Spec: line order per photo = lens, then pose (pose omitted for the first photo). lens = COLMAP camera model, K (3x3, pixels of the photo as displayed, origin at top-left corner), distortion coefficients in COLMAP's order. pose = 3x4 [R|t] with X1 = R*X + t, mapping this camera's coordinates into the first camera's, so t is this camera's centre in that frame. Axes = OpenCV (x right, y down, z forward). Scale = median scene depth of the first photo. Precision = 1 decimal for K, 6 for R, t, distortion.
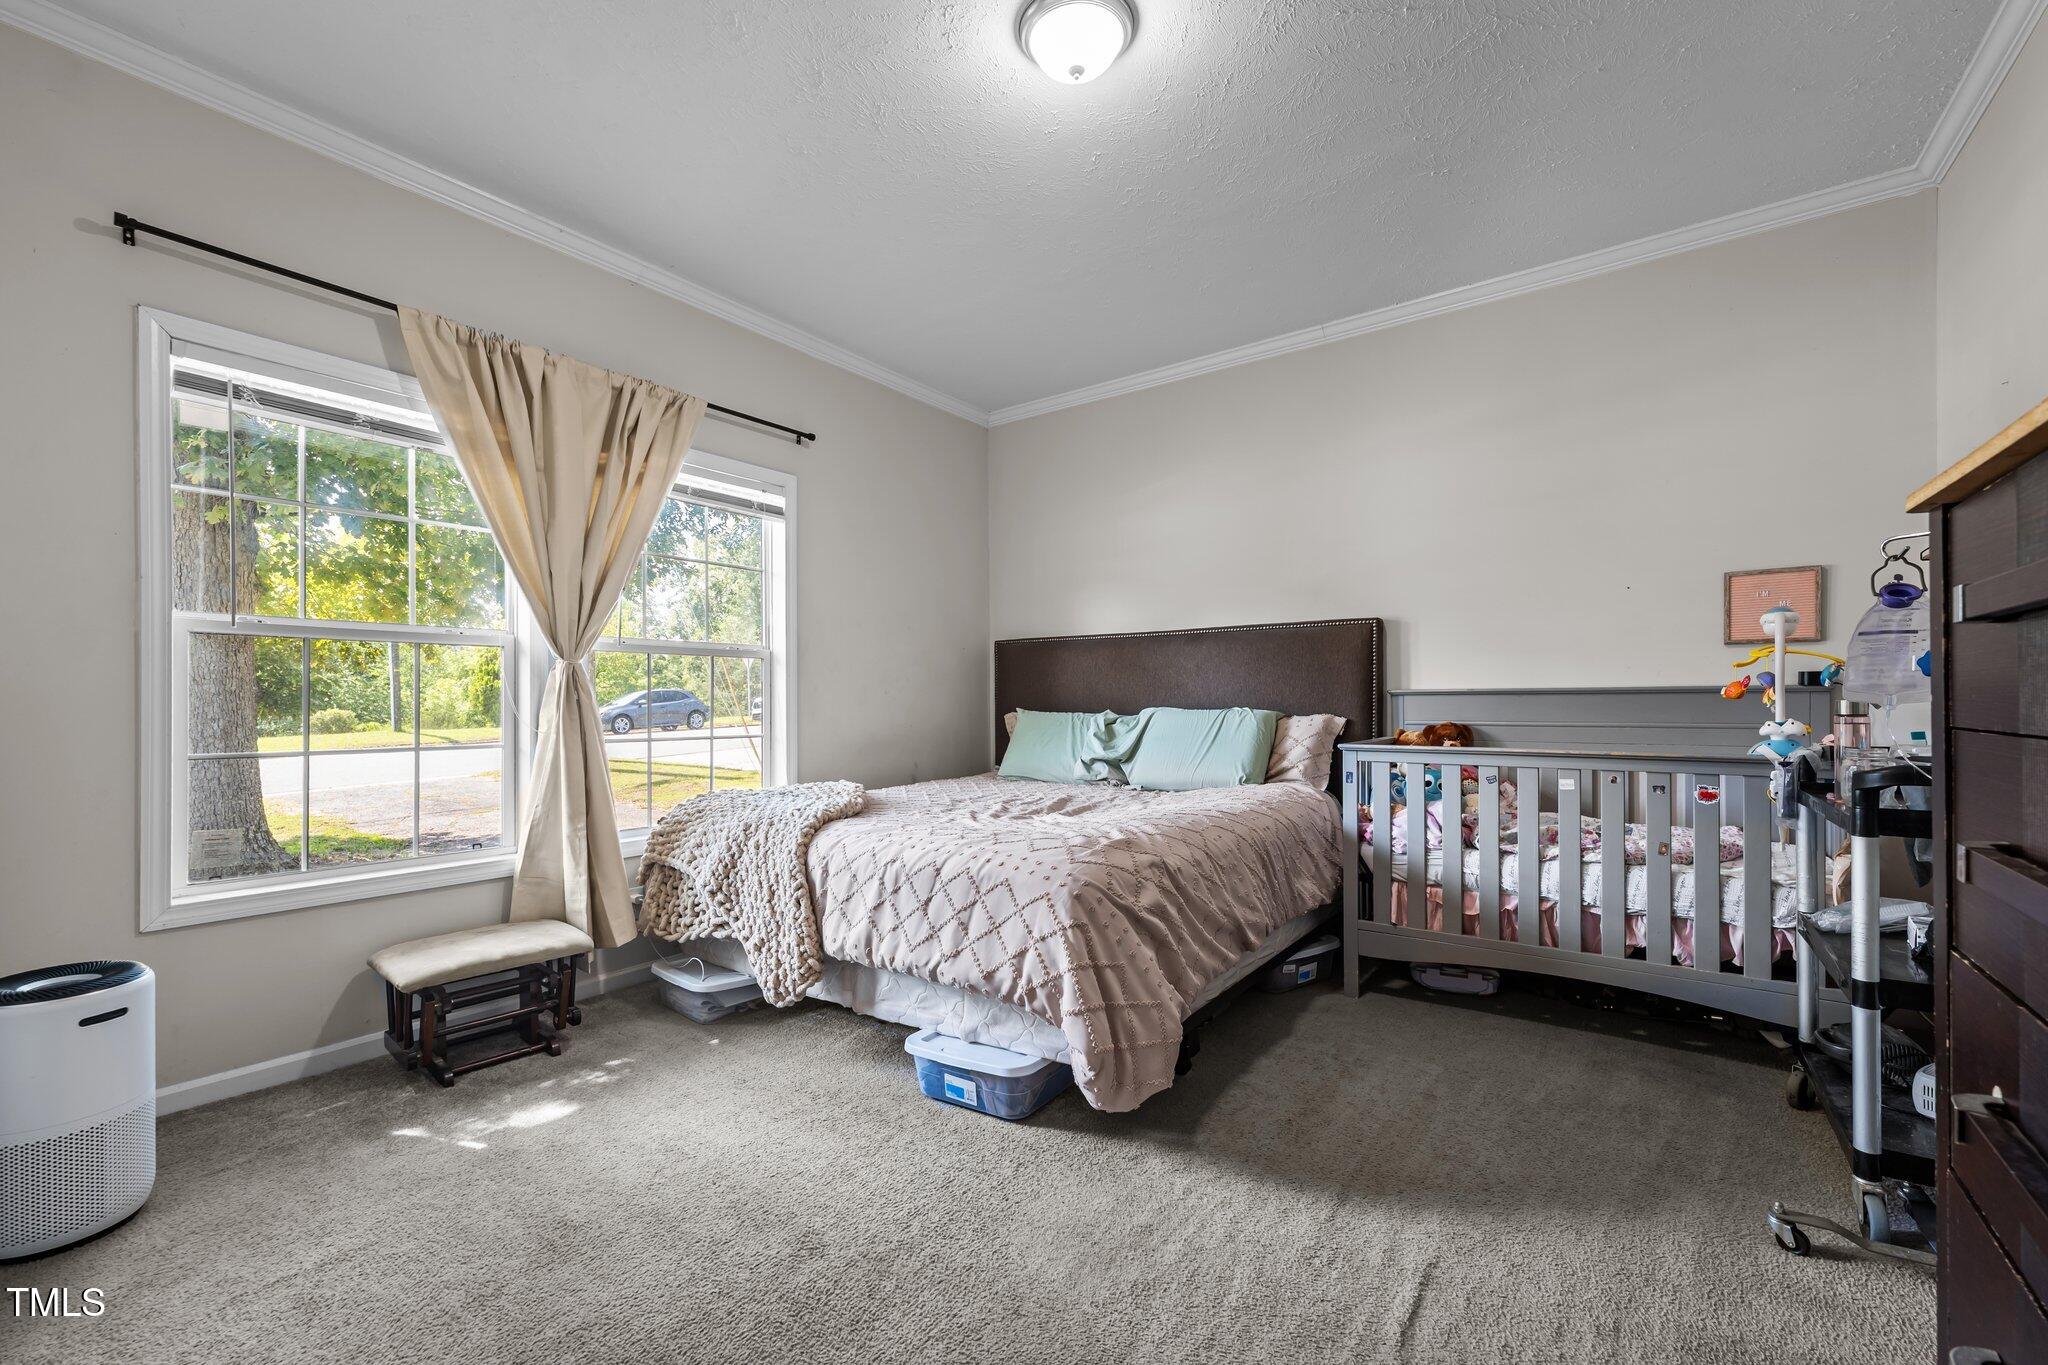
lens RADIAL K [[849.3, 0, 1019.2], [0, 849.3, 703.8], [0, 0, 1]] dist [0.003979, -0.000222]
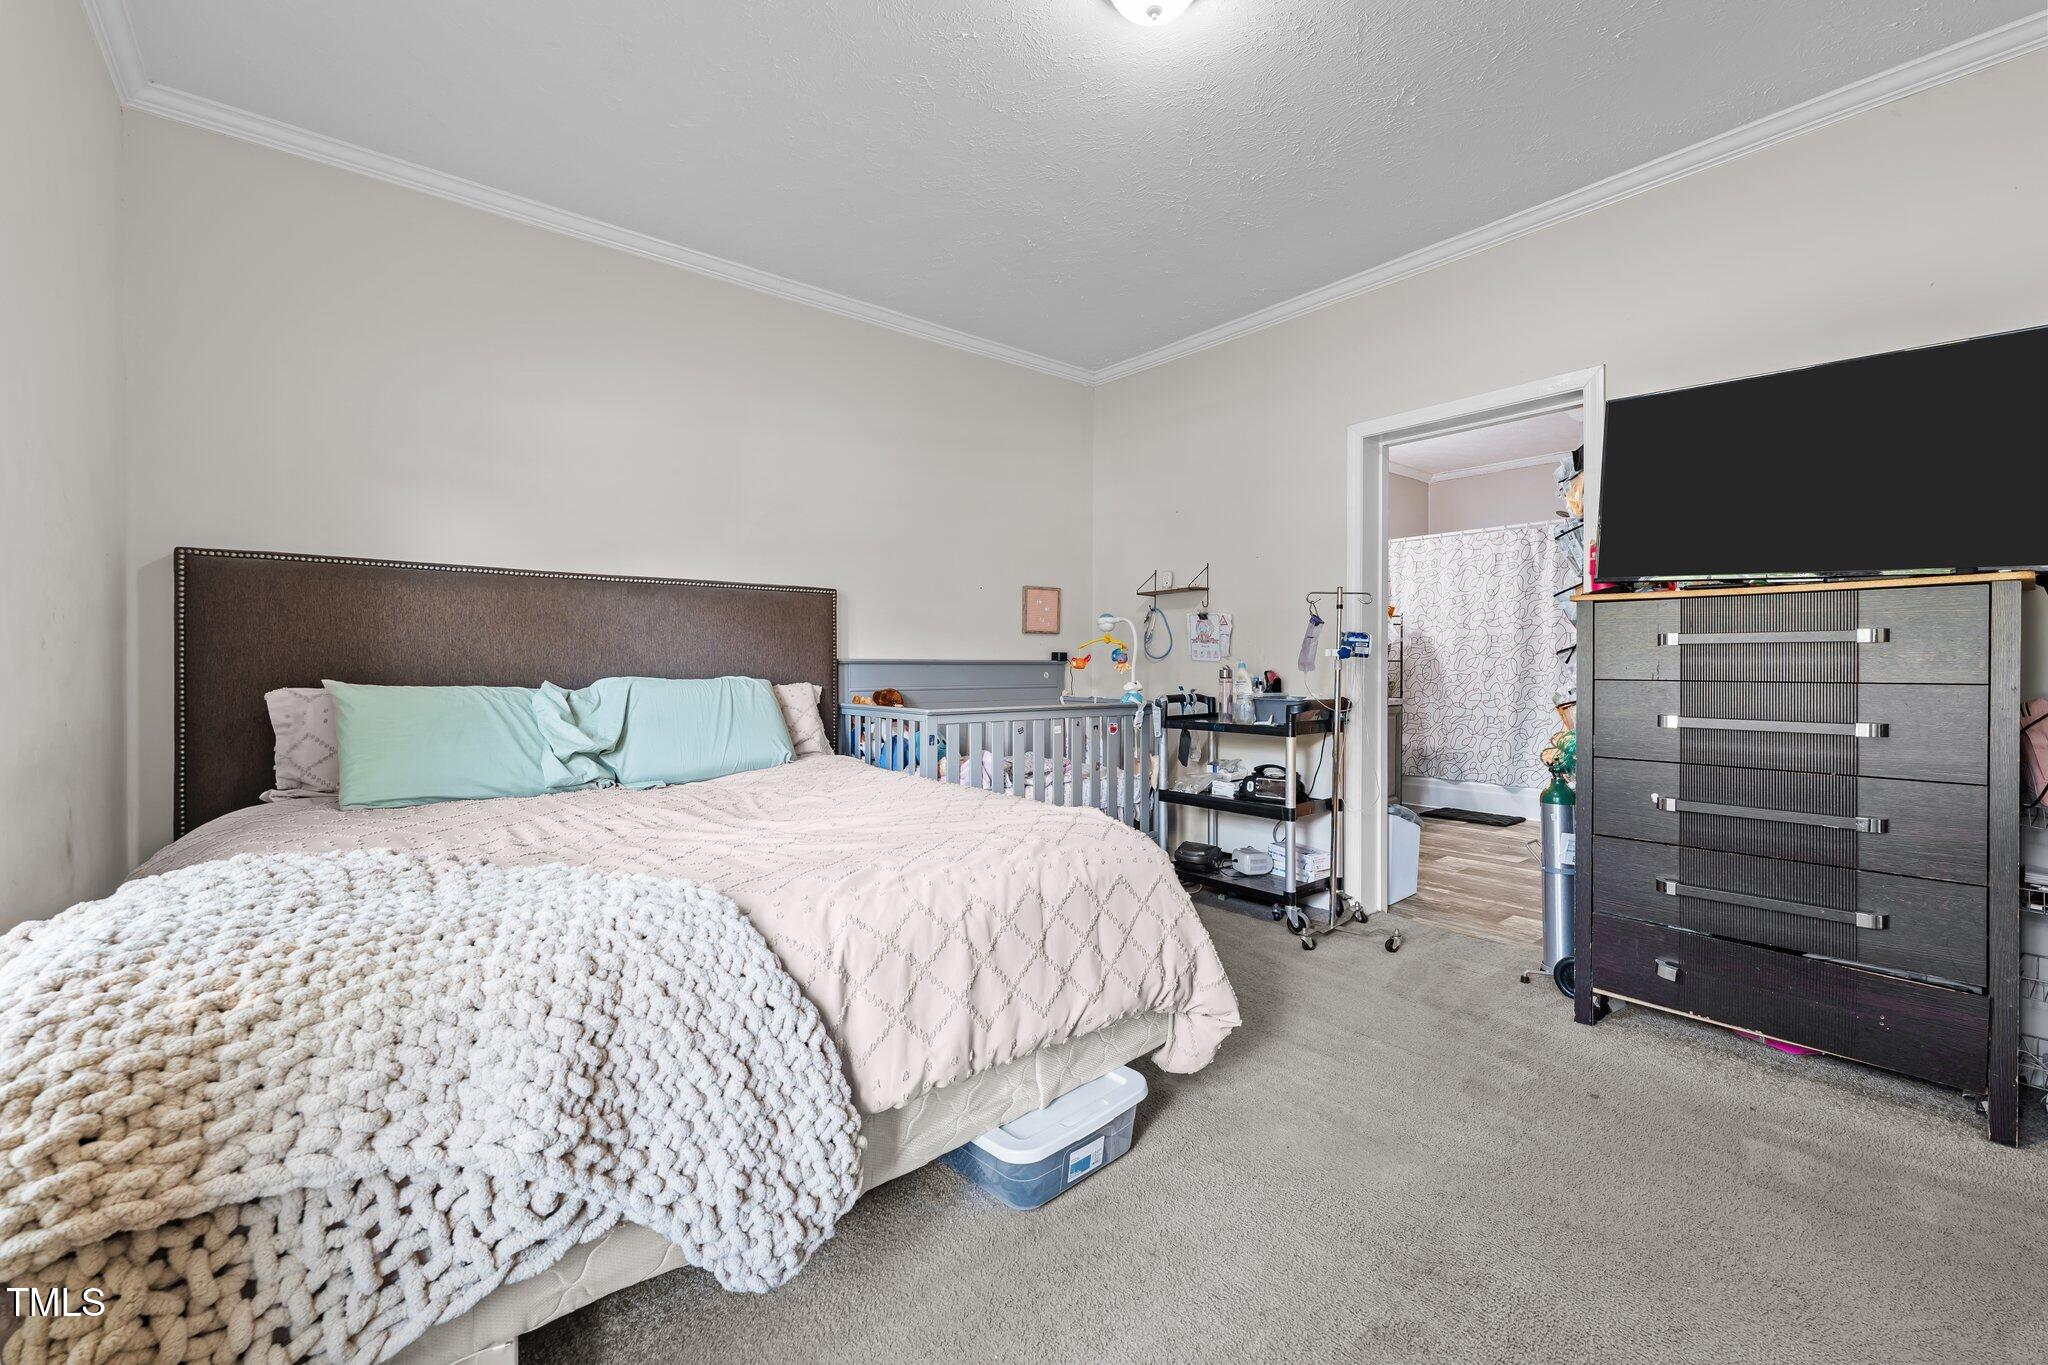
lens RADIAL K [[836.6, 0, 1019.3], [0, 836.6, 672.5], [0, 0, 1]] dist [-0.002800, -0.000306]
pose [[0.248275, -0.000122, 0.968690, -0.707448], [0.000211, 1.000000, 0.000072, 0.000966], [-0.968690, 0.000186, 0.248275, 0.732508]]
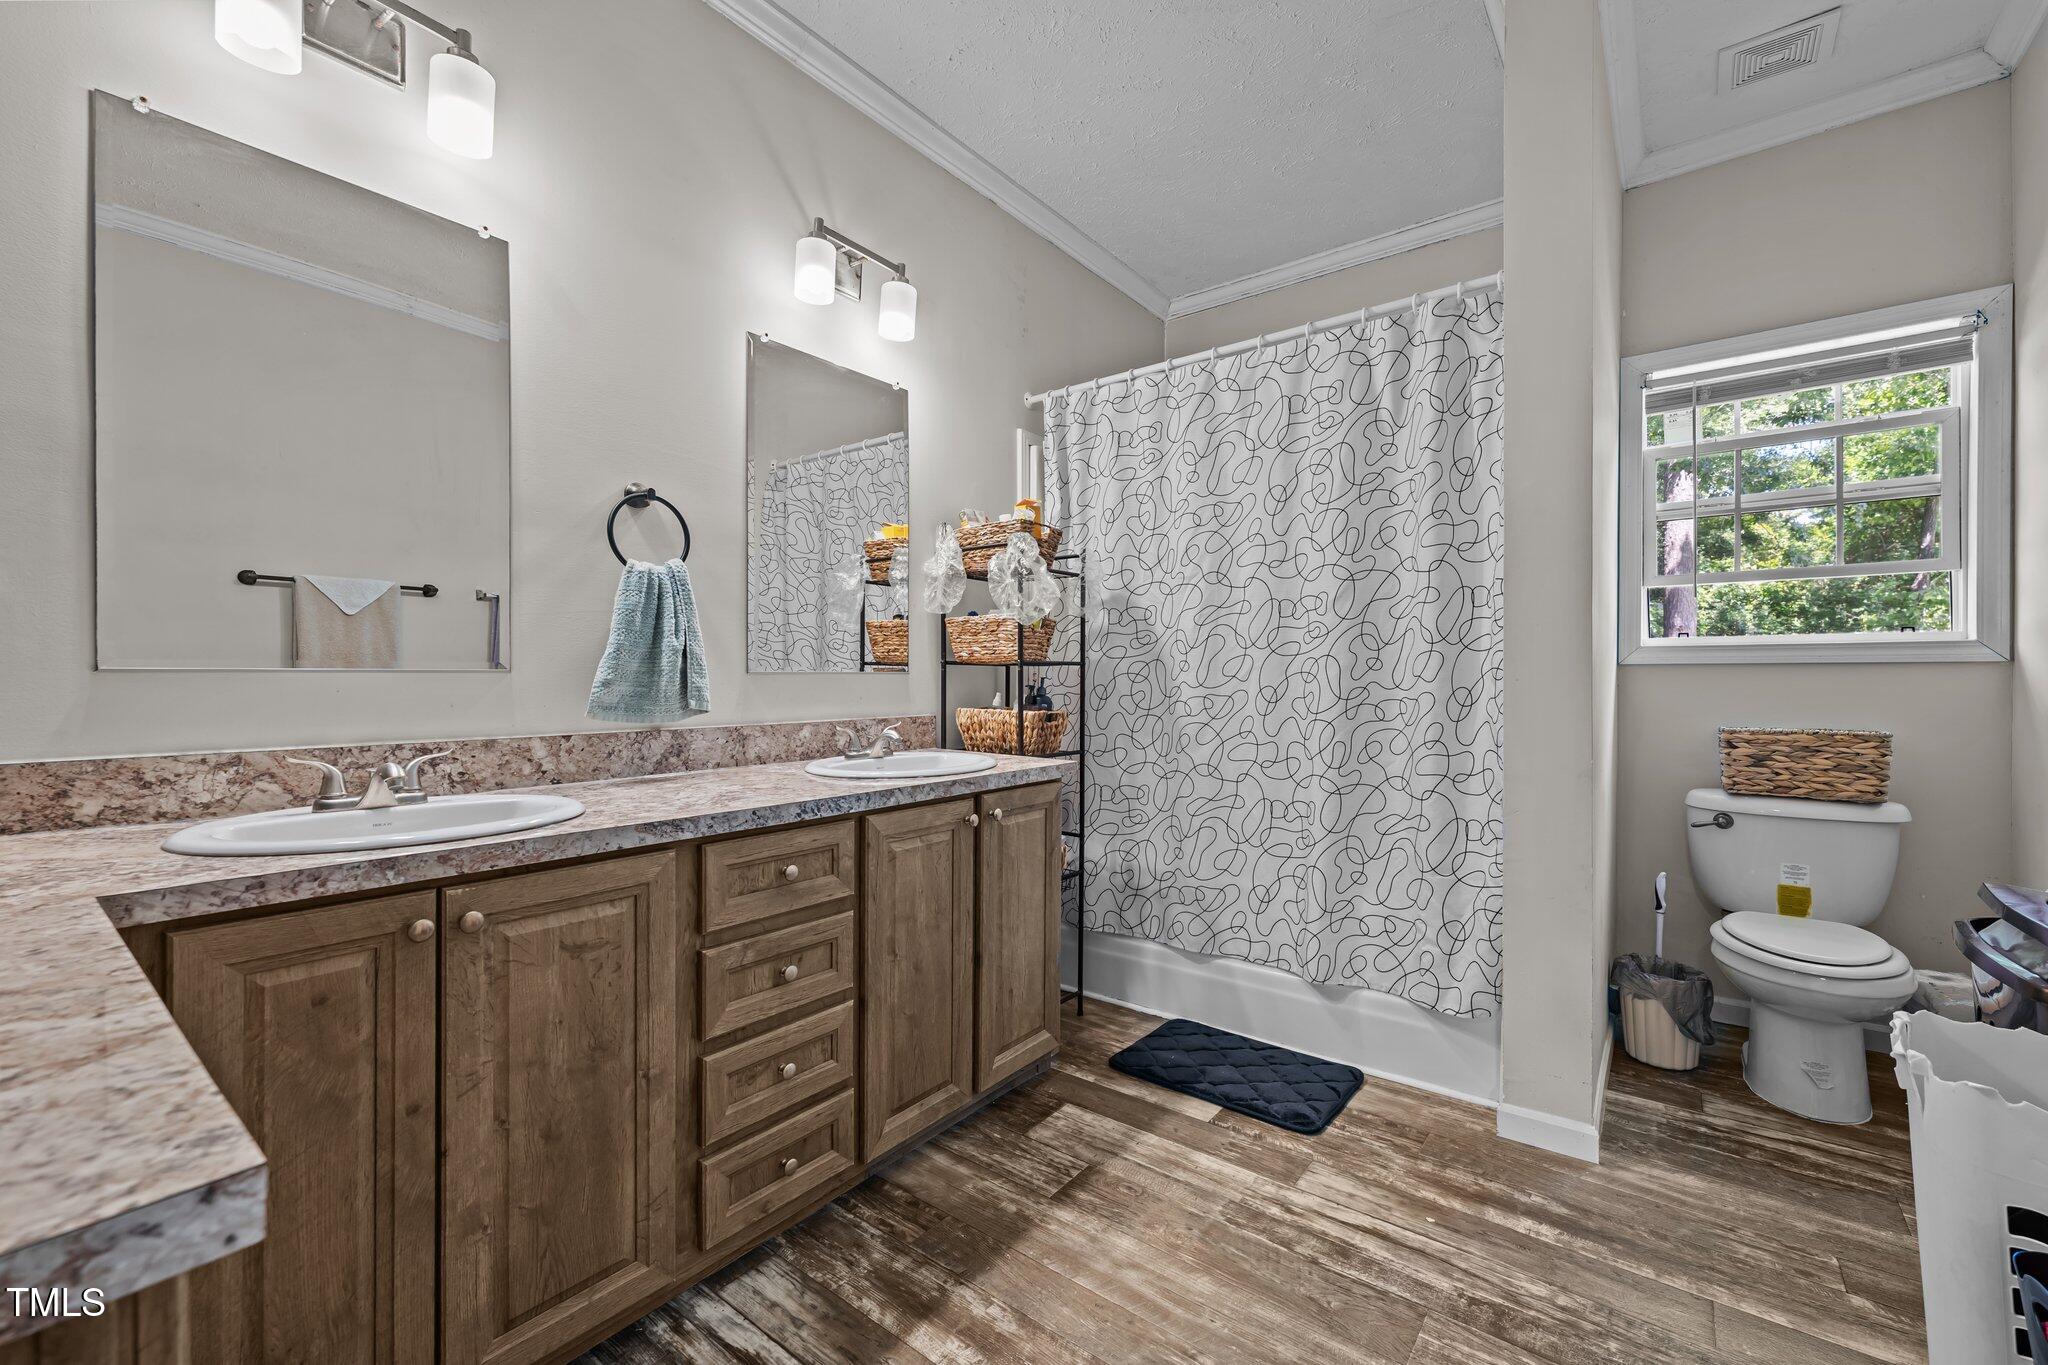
lens RADIAL K [[836.6, 0, 1019.3], [0, 836.6, 672.5], [0, 0, 1]] dist [-0.002800, -0.000306]
pose [[0.028551, 0.014631, 0.999485, 0.911773], [-0.002706, 0.999890, -0.014559, -0.005747], [-0.999589, -0.002289, 0.028588, 0.306346]]
